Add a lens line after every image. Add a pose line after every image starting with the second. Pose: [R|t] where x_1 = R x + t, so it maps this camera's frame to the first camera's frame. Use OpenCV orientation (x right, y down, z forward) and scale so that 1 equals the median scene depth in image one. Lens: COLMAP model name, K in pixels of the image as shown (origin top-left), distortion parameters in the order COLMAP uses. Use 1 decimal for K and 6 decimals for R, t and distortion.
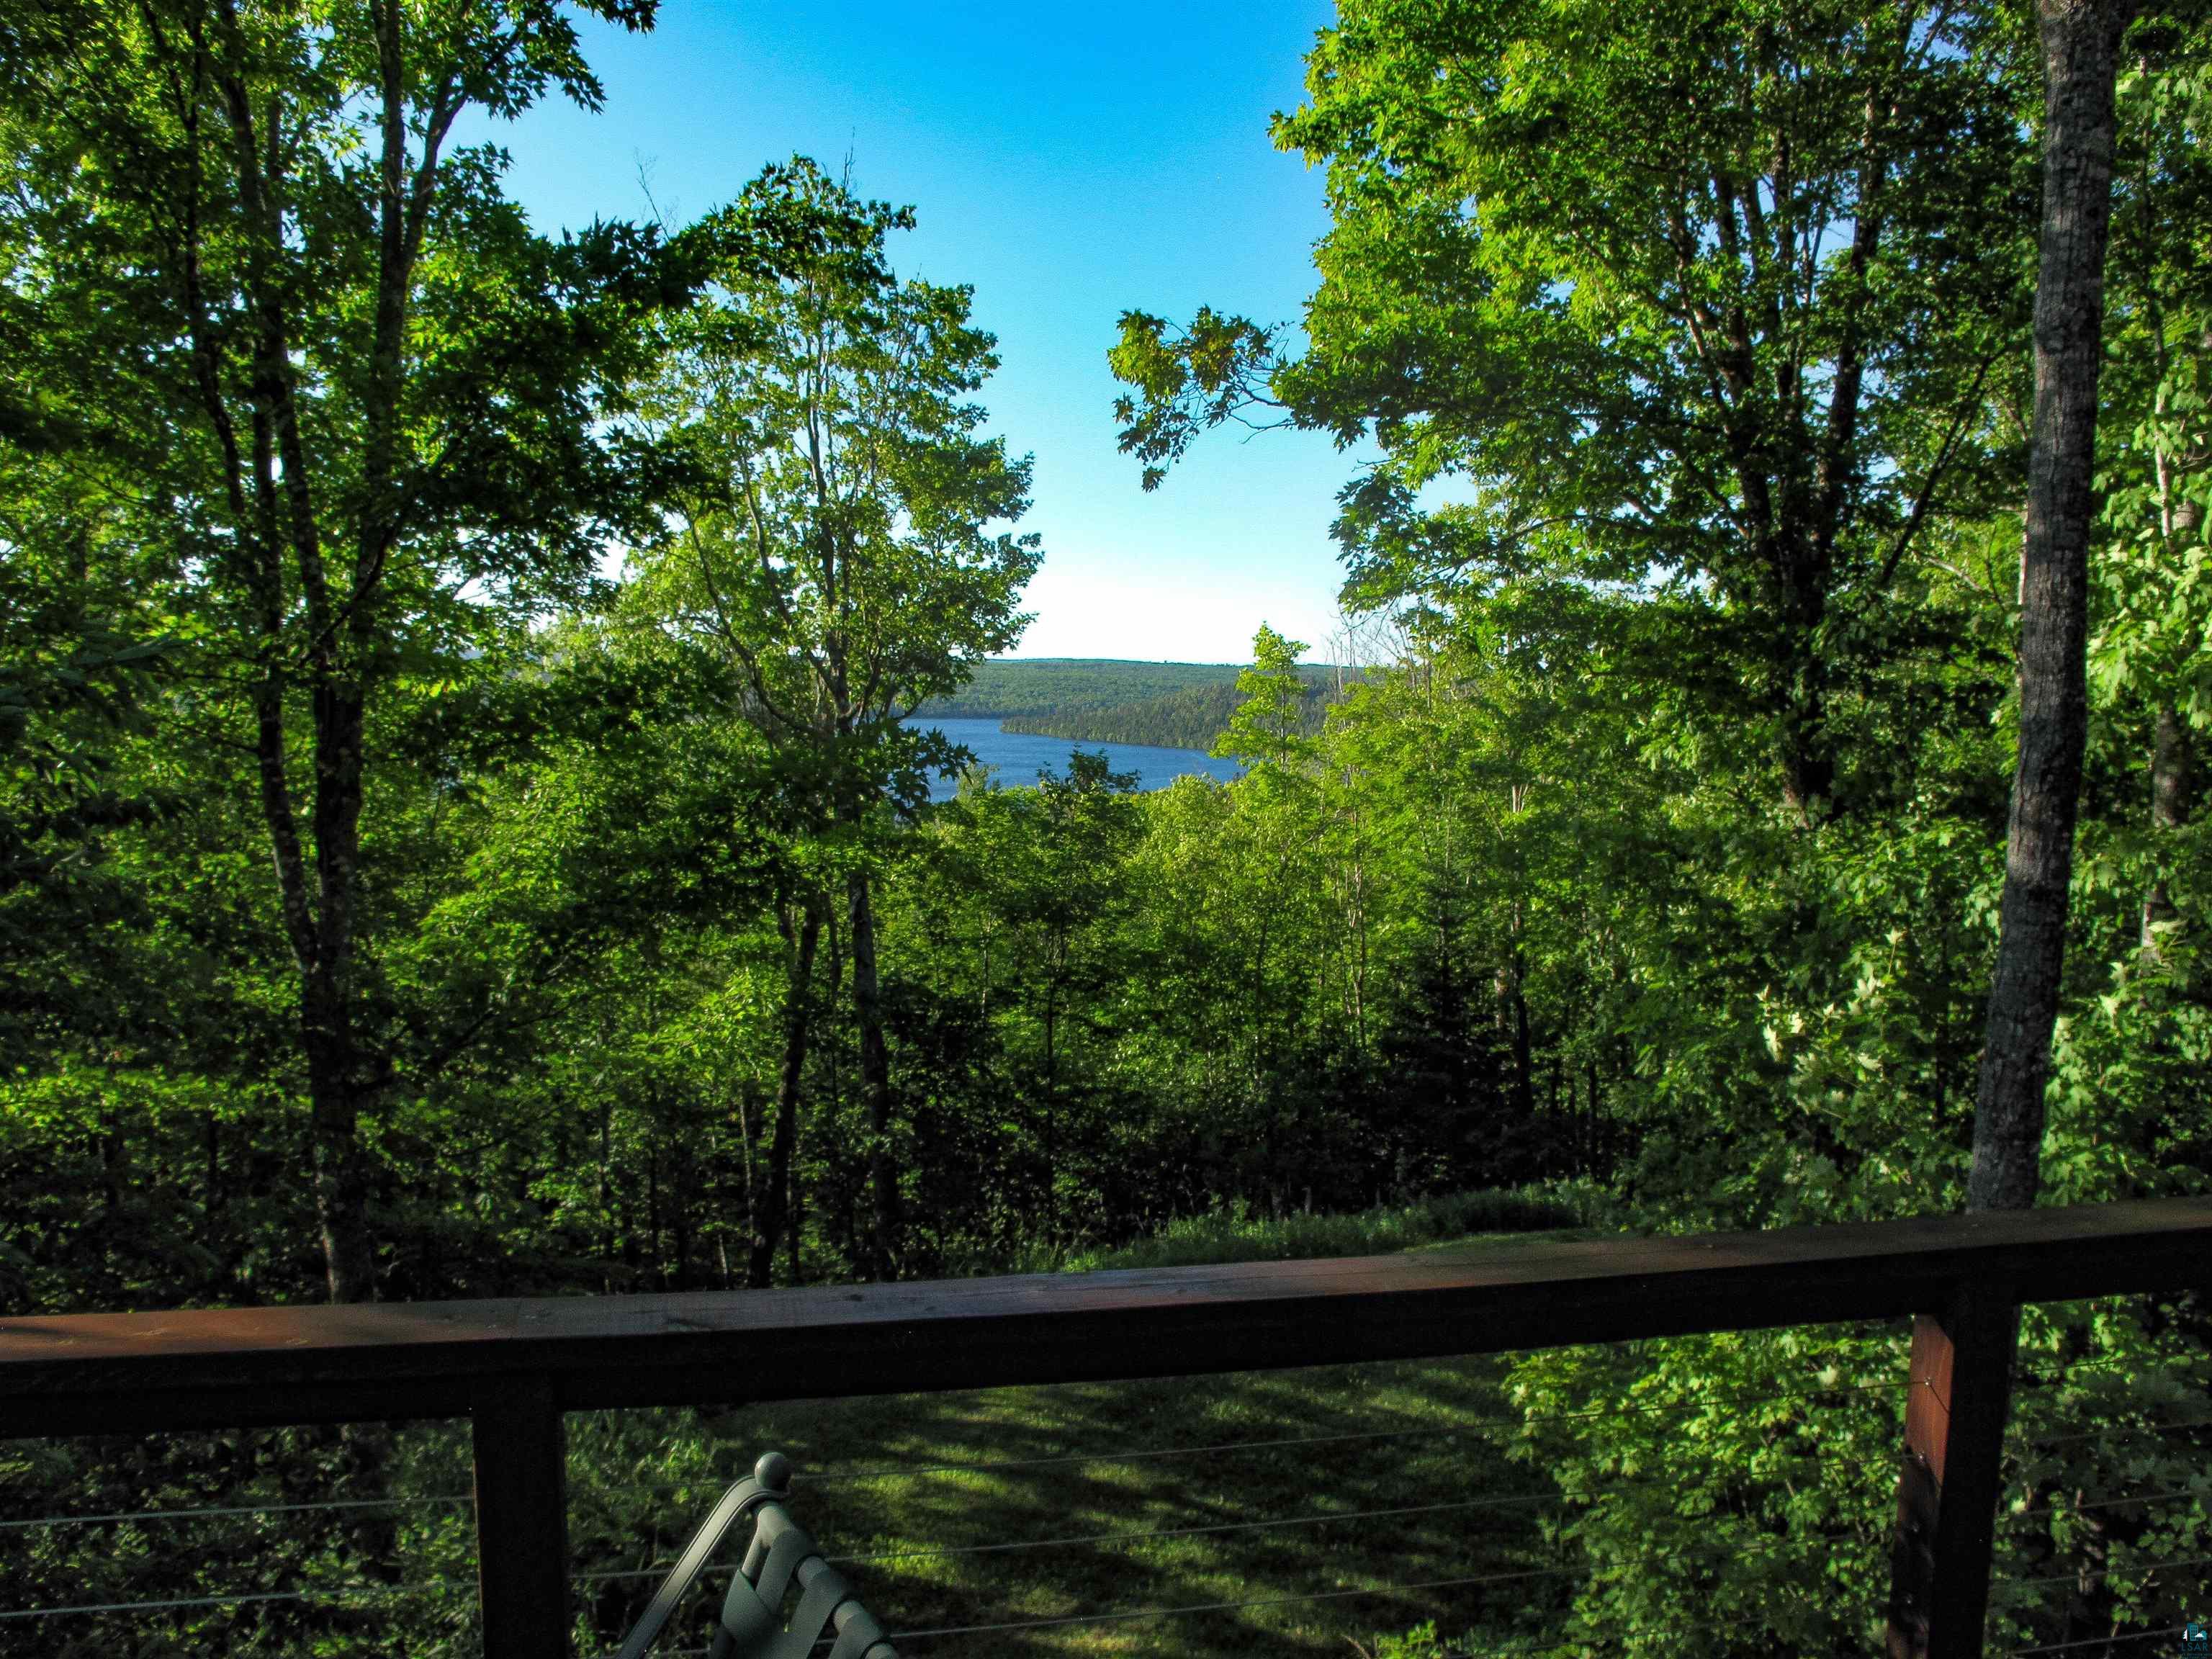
lens RADIAL K [[1862.0, 0, 1106.0], [0, 1862.0, 829.5], [0, 0, 1]] dist [-0.042273, 0.004839]
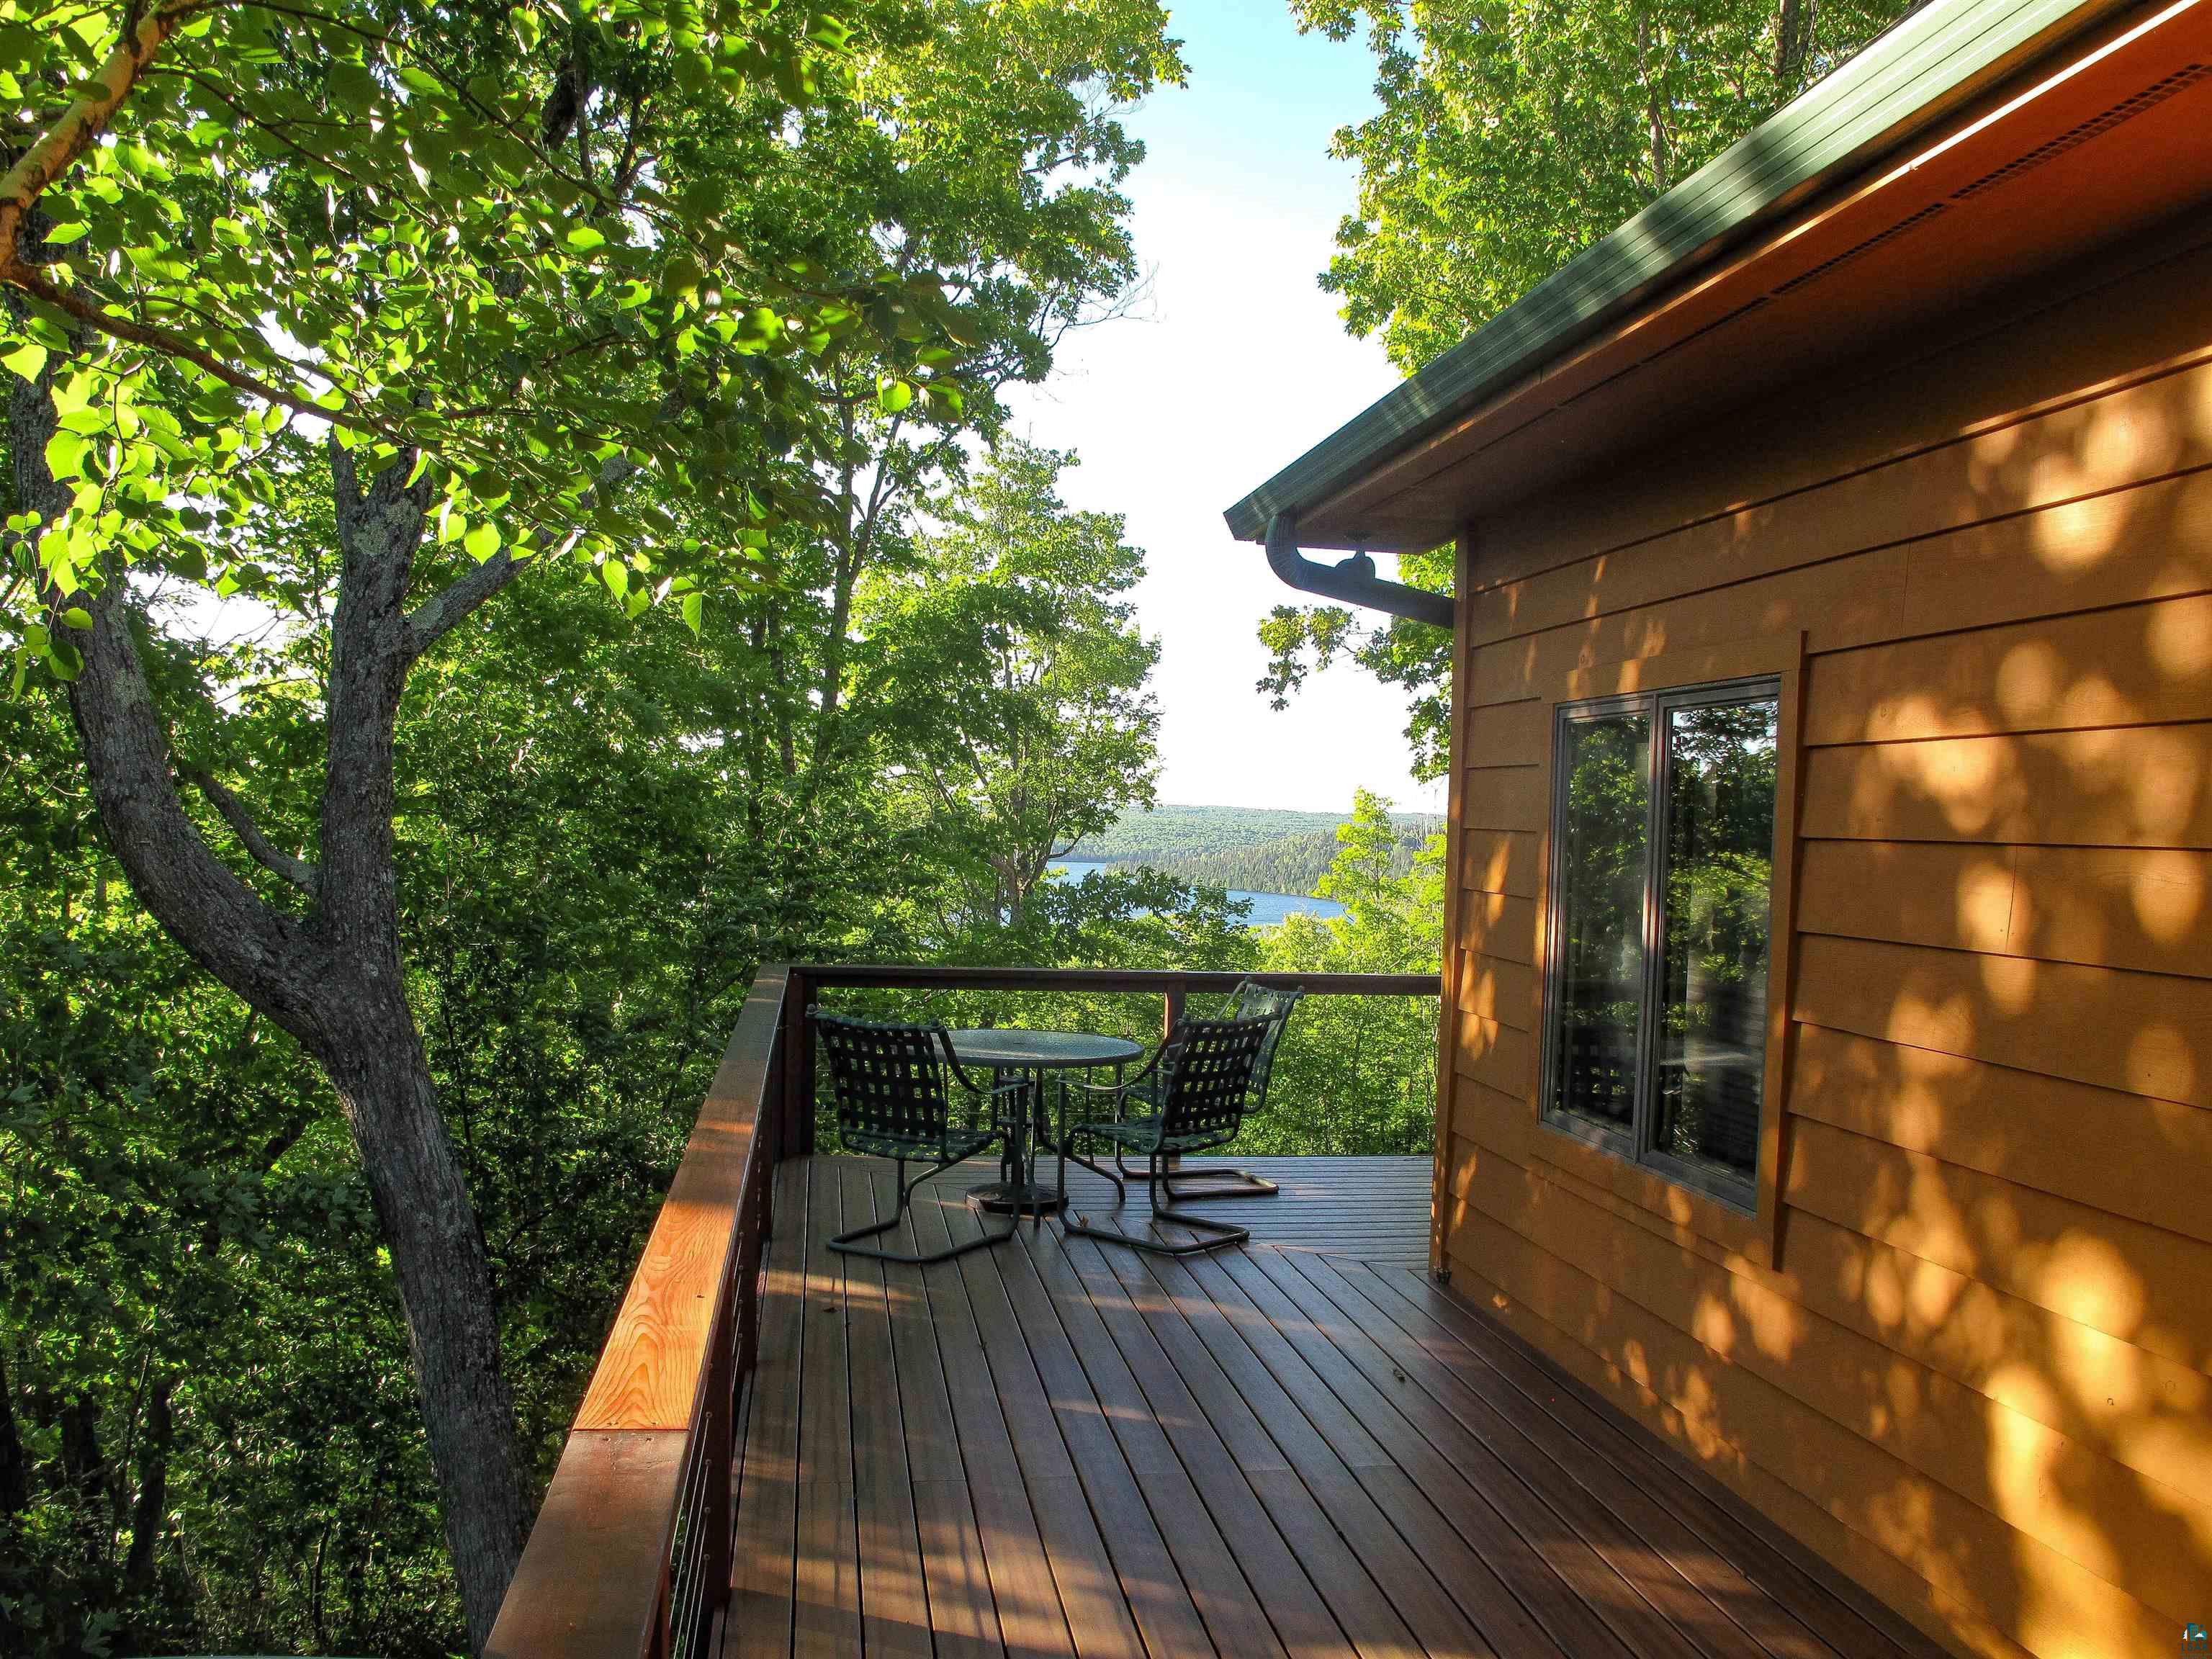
lens RADIAL K [[1862.0, 0, 1106.0], [0, 1862.0, 829.5], [0, 0, 1]] dist [-0.042273, 0.004839]
pose [[0.998814, 0.003338, -0.048584, -0.025312], [-0.006993, 0.997138, -0.075273, 0.019844], [0.048193, 0.075523, 0.995979, -0.265197]]
